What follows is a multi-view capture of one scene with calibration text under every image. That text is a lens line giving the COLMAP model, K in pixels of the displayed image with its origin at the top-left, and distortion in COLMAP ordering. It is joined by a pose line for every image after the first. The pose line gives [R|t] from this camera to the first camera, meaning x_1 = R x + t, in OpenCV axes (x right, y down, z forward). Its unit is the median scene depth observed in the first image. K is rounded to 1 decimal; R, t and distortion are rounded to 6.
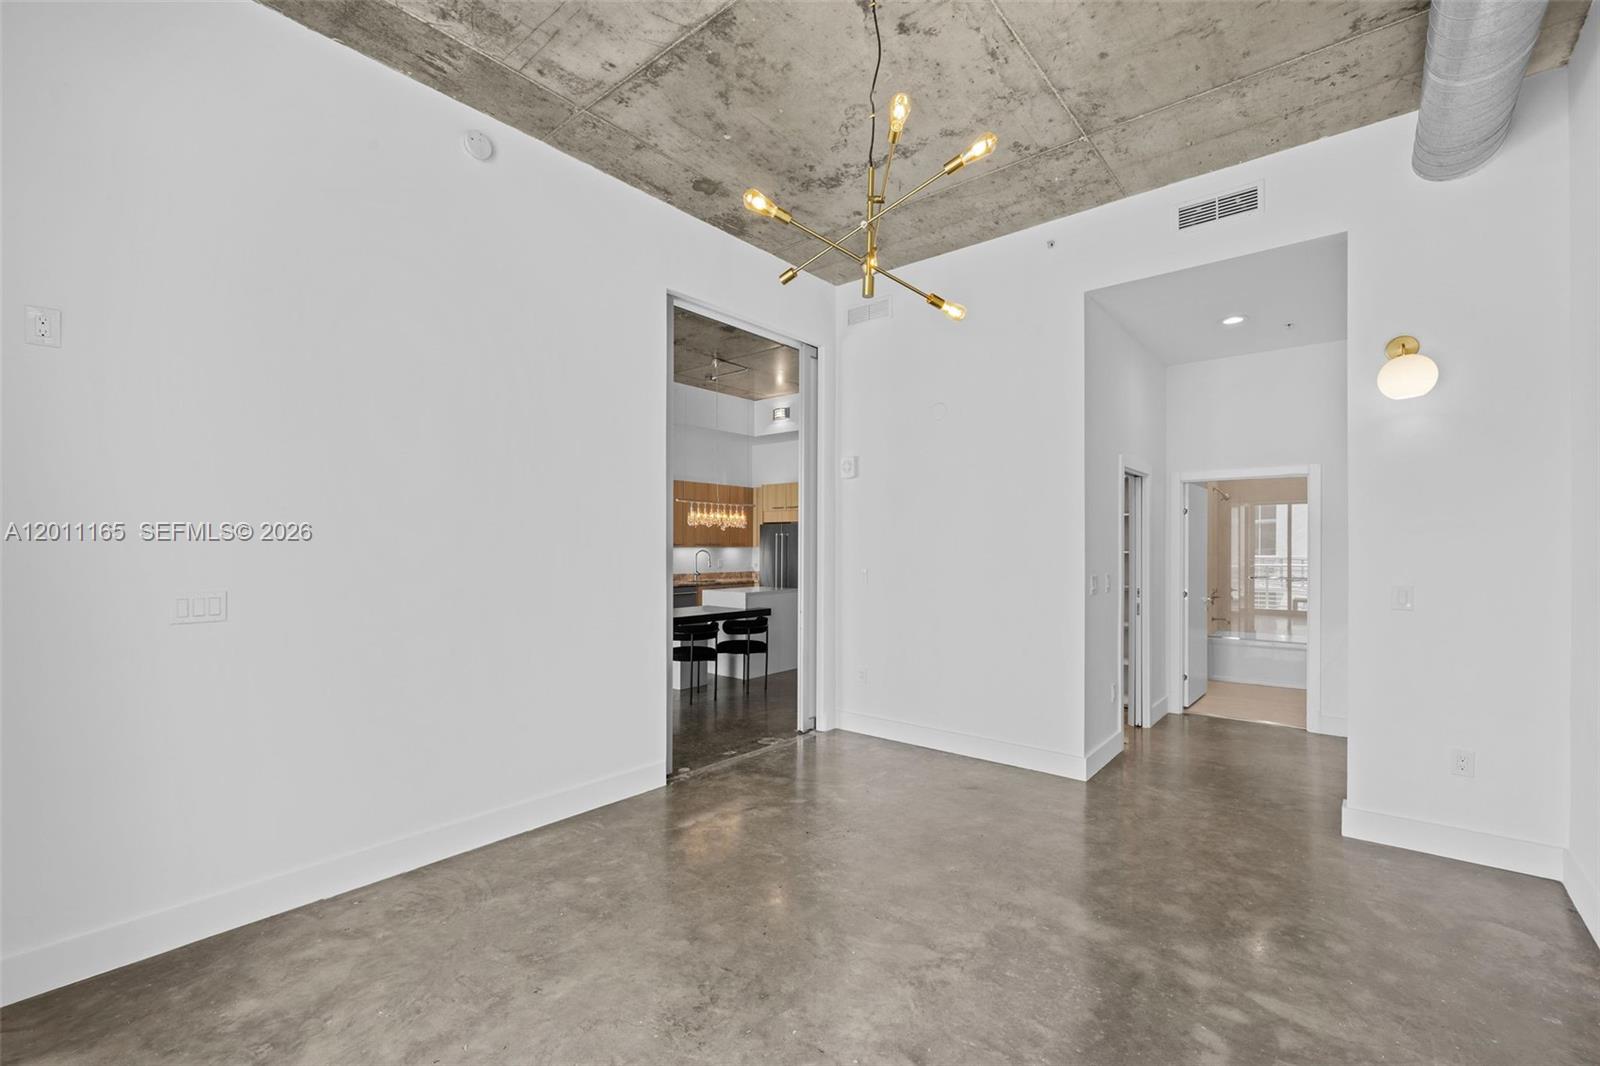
lens RADIAL K [[684.0, 0, 801.2], [0, 684.0, 543.2], [0, 0, 1]] dist [-0.000141, -0.000637]
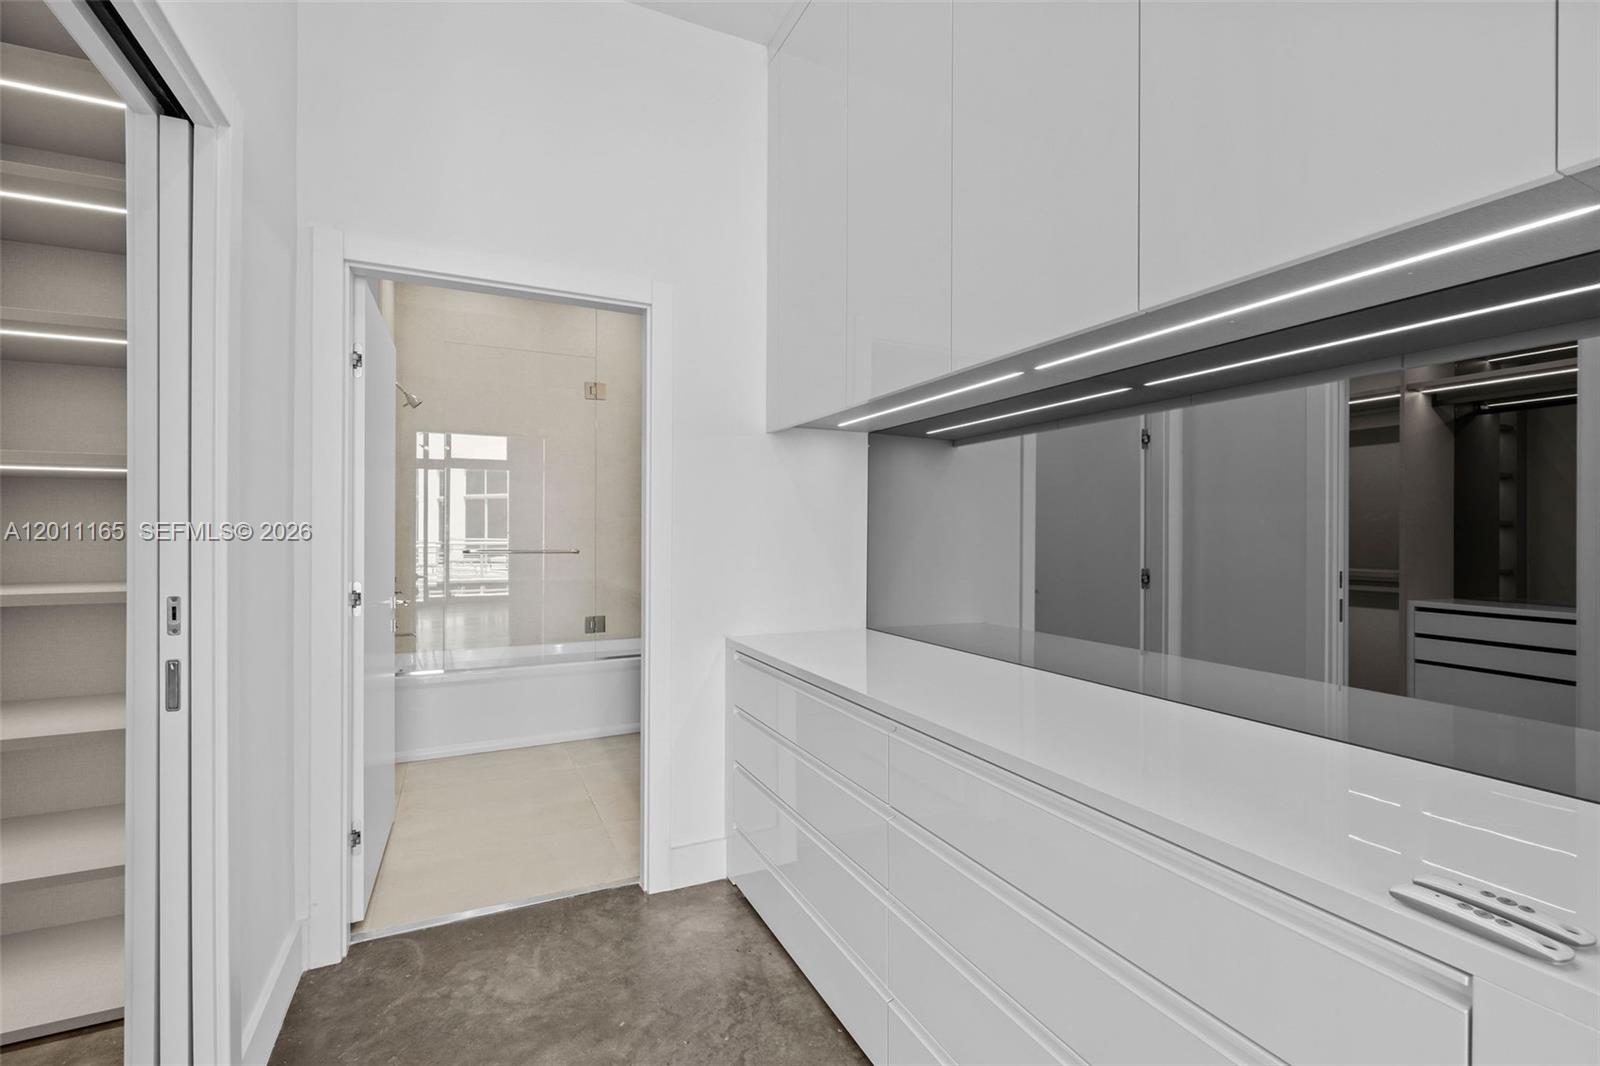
lens RADIAL K [[698.2, 0, 807.4], [0, 698.2, 539.2], [0, 0, 1]] dist [-0.000366, 0.000055]
pose [[0.421204, -0.008405, 0.906927, 0.300258], [-0.005284, 0.999917, 0.011721, 0.034601], [-0.906951, -0.009729, 0.421124, 0.573482]]
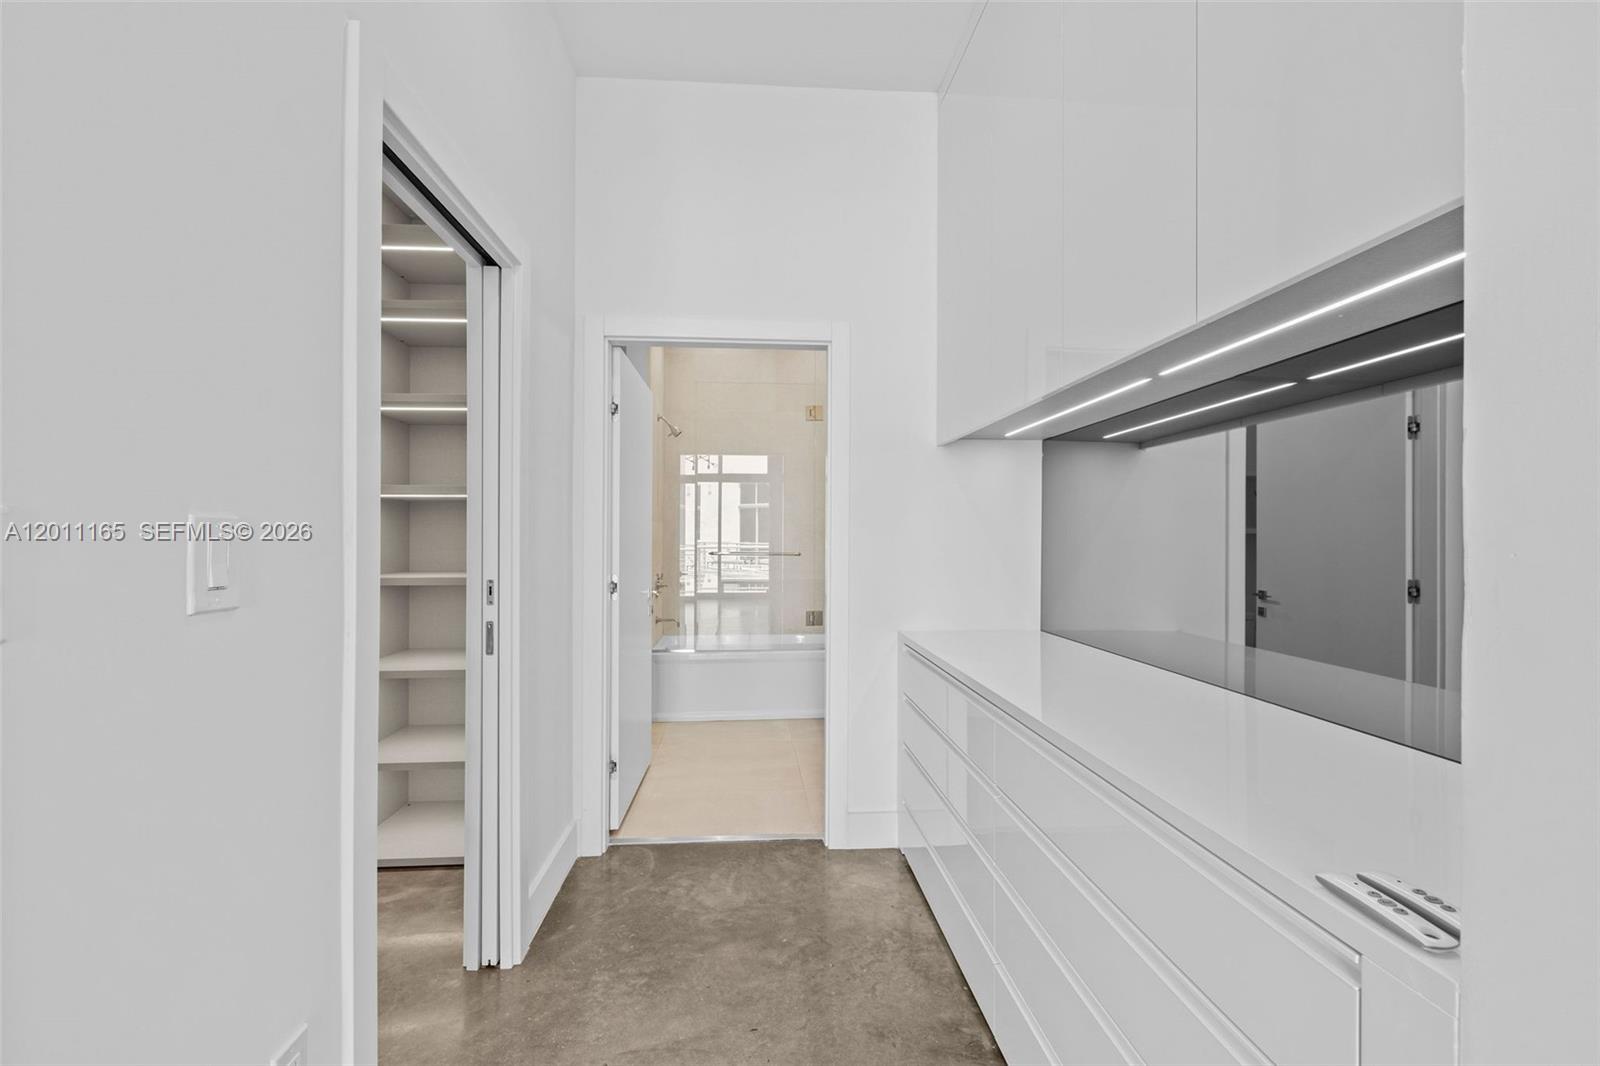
lens RADIAL K [[684.0, 0, 801.2], [0, 684.0, 543.2], [0, 0, 1]] dist [-0.000141, -0.000637]
pose [[0.723982, -0.006380, 0.689790, 0.297526], [-0.003038, 0.999918, 0.012436, 0.034196], [-0.689813, -0.011099, 0.723903, 0.513426]]
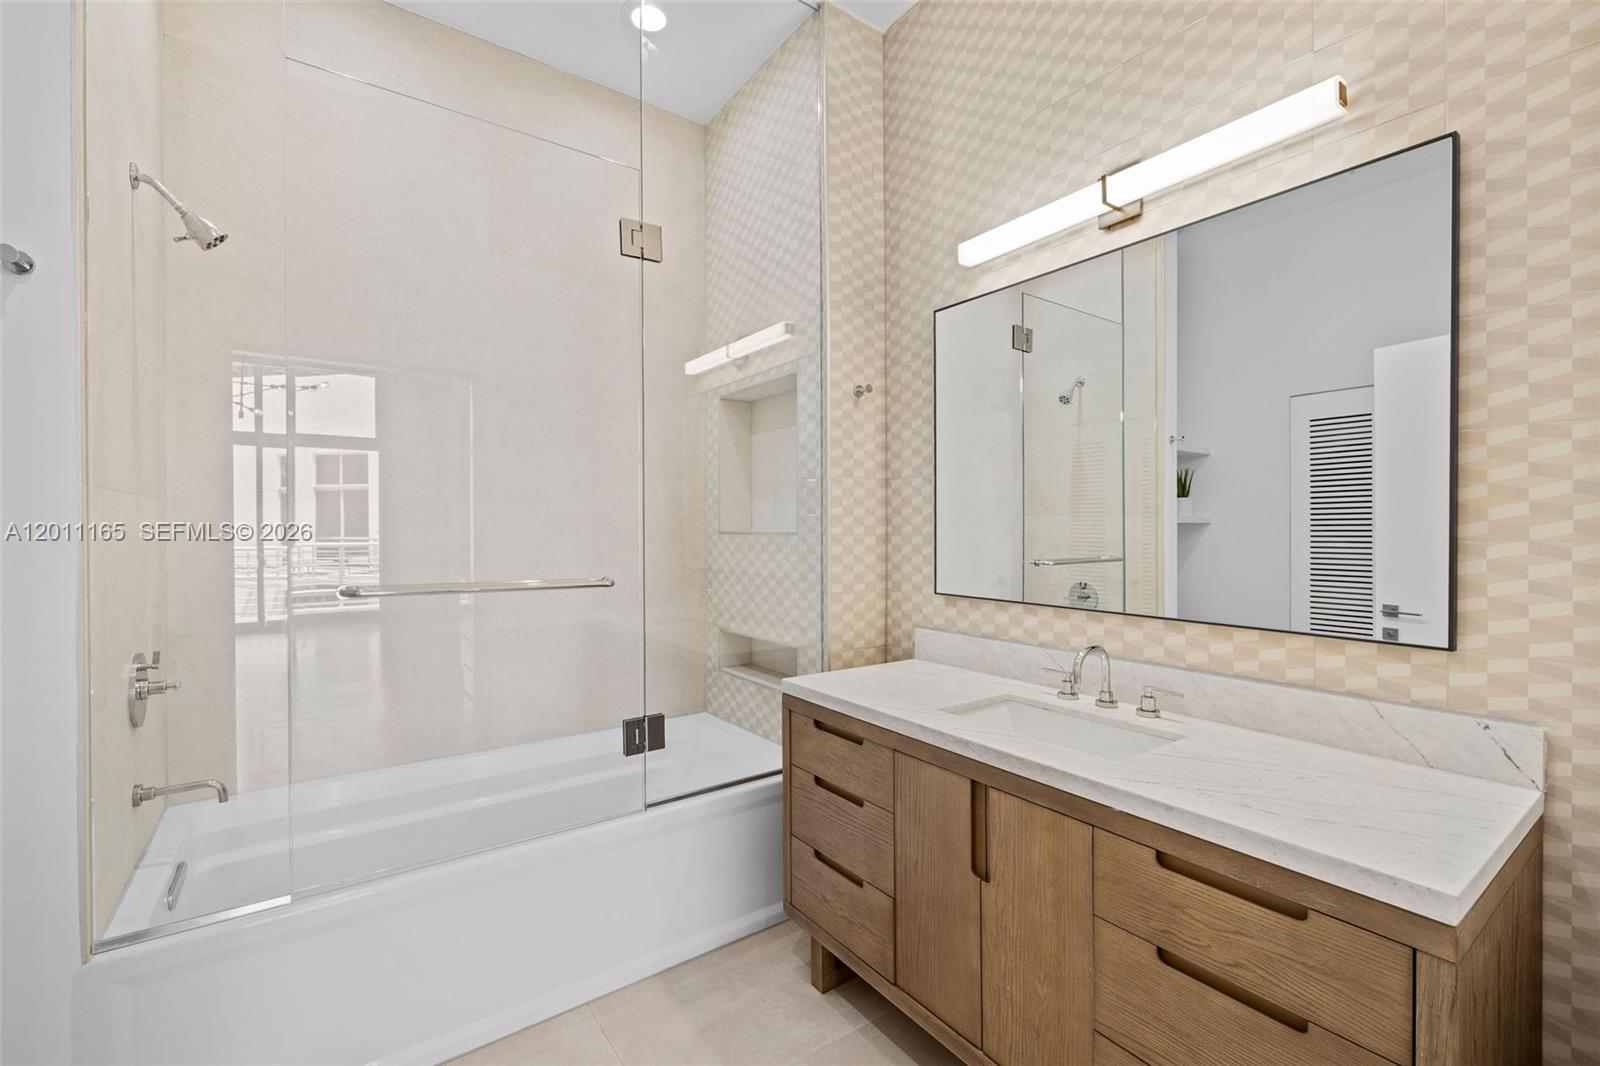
lens RADIAL K [[684.0, 0, 801.2], [0, 684.0, 543.2], [0, 0, 1]] dist [-0.000141, -0.000637]
pose [[0.266196, -0.022469, 0.963657, 0.524345], [-0.003214, 0.999702, 0.024197, 0.030913], [-0.963914, -0.009538, 0.266044, 0.865237]]
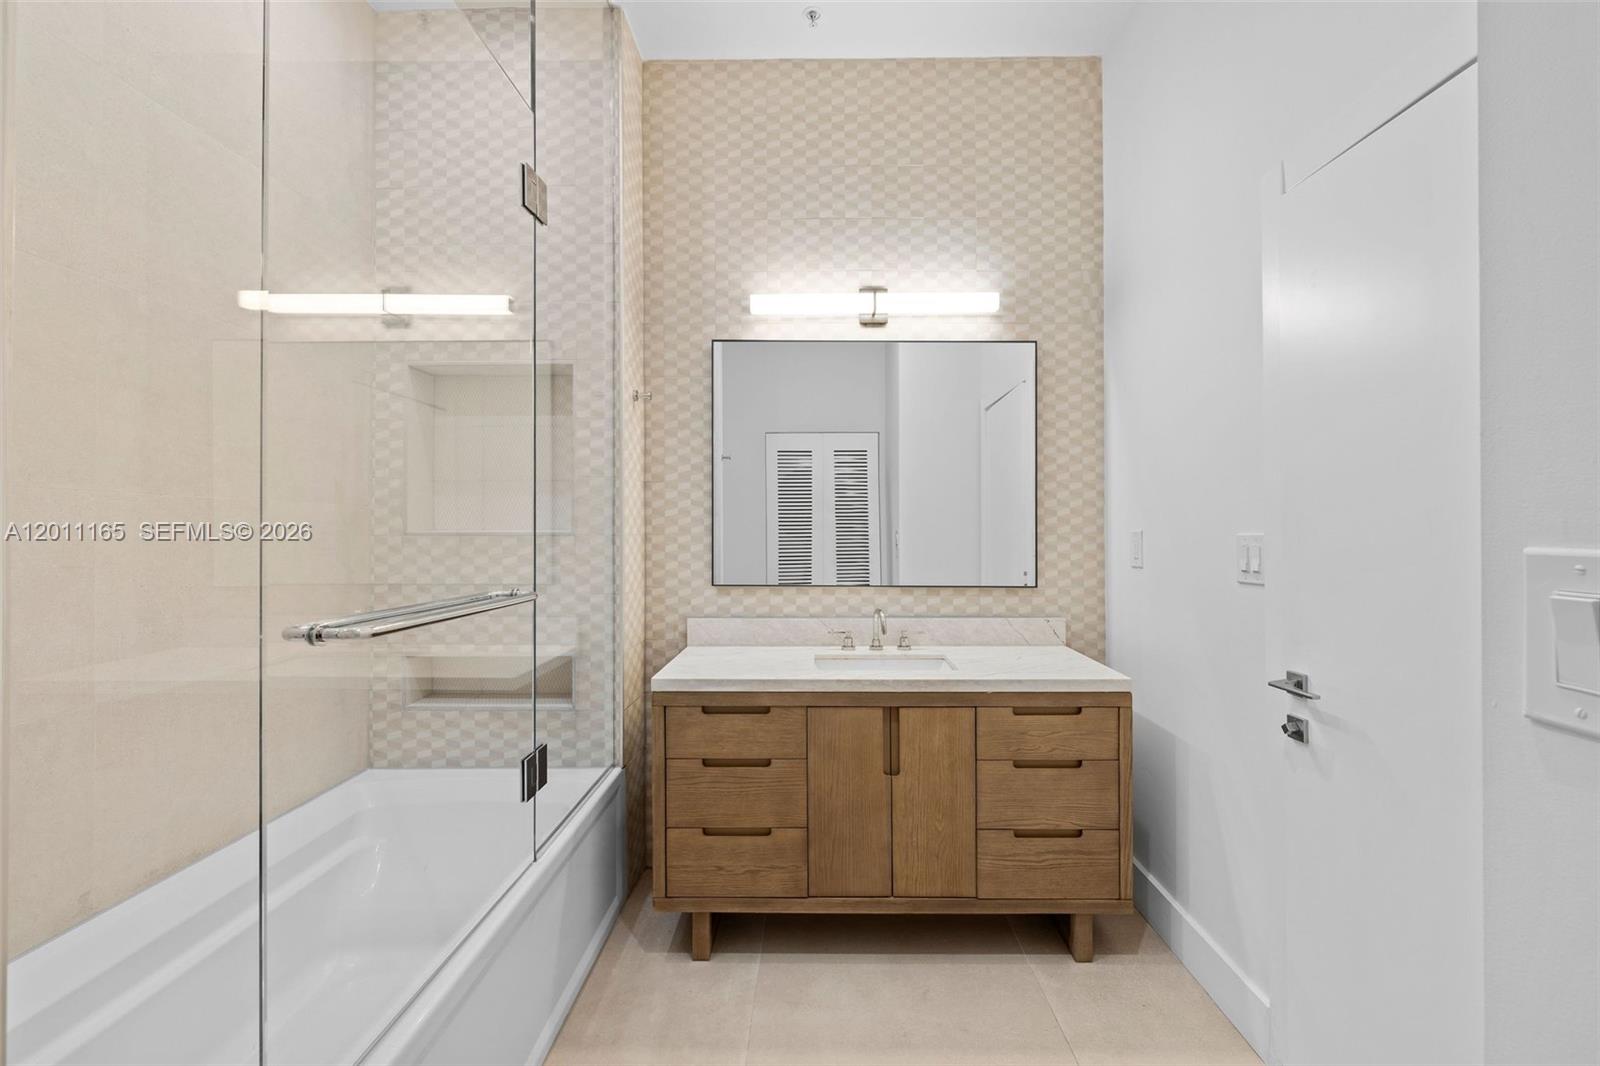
lens RADIAL K [[703.7, 0, 800.0], [0, 703.7, 533.0], [0, 0, 1]] dist [-0.000060, -0.000183]
pose [[-0.642465, -0.007905, 0.766275, 0.527930], [-0.004476, 0.999968, 0.006563, 0.031078], [-0.766302, 0.000786, -0.642480, 1.018653]]
